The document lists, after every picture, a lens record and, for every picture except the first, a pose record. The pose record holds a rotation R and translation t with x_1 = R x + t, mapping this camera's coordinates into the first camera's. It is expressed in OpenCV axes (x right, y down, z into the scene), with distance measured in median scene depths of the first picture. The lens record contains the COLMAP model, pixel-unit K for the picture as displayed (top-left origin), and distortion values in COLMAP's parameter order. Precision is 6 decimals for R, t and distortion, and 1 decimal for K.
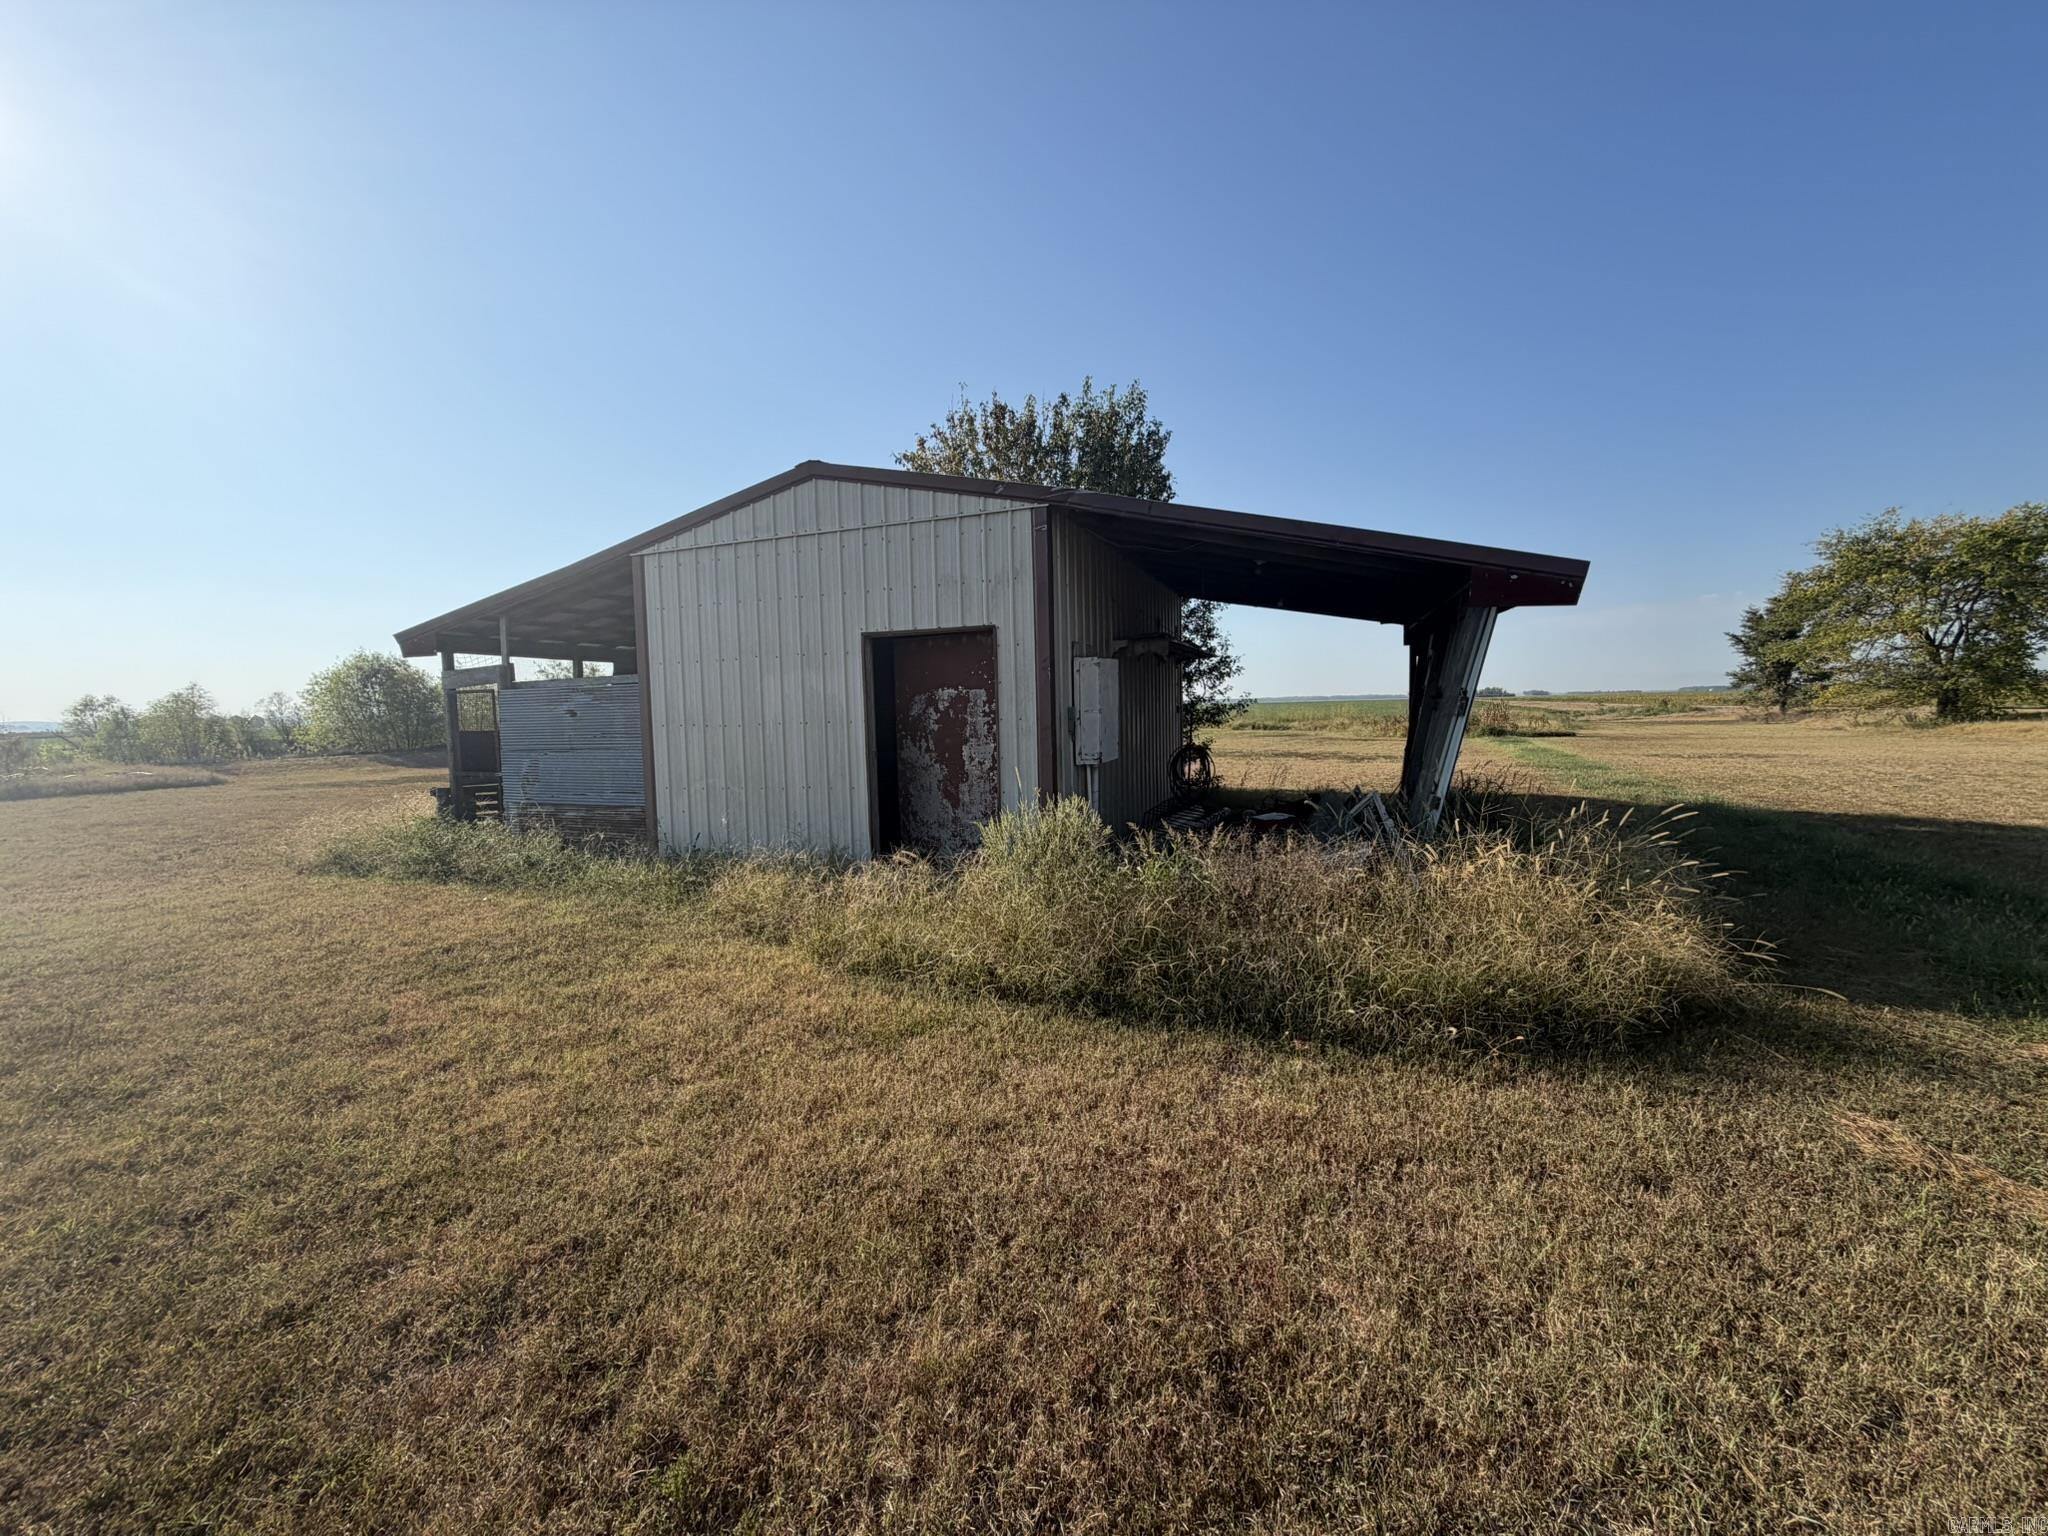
lens RADIAL K [[812.1, 0, 1018.4], [0, 812.1, 766.7], [0, 0, 1]] dist [0.000600, 0.000488]
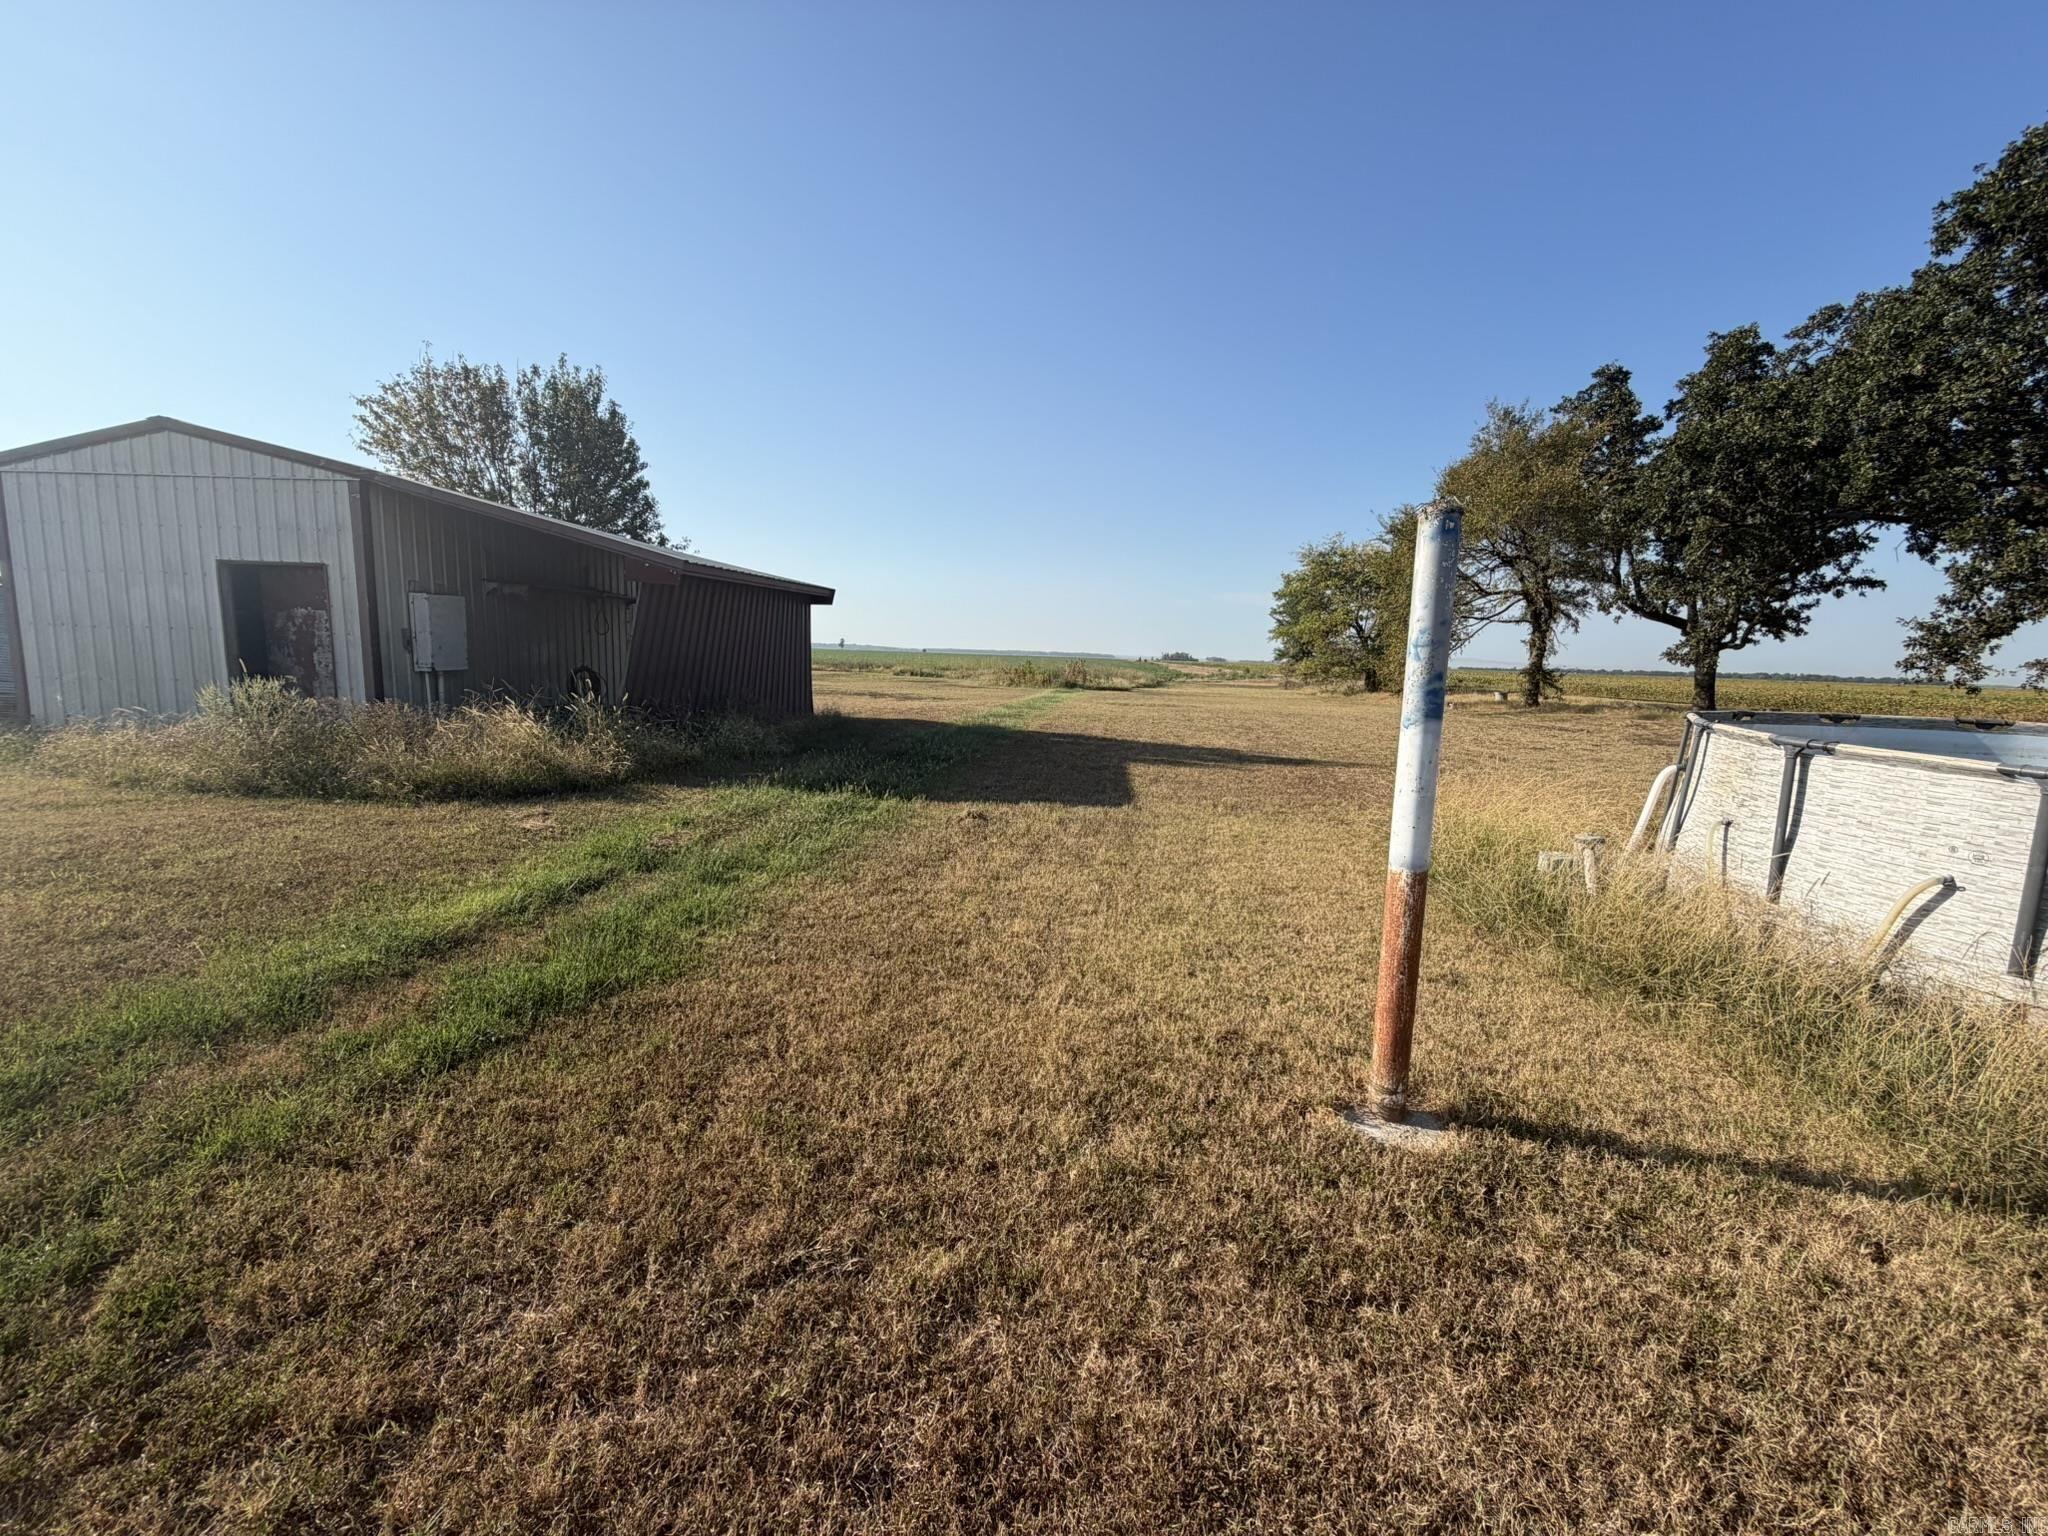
lens RADIAL K [[812.1, 0, 1018.4], [0, 812.1, 766.7], [0, 0, 1]] dist [0.000600, 0.000488]
pose [[0.945297, 0.011398, 0.326012, 0.553324], [-0.032909, 0.997623, 0.060544, 0.039408], [-0.324547, -0.067961, 0.943425, -0.603029]]
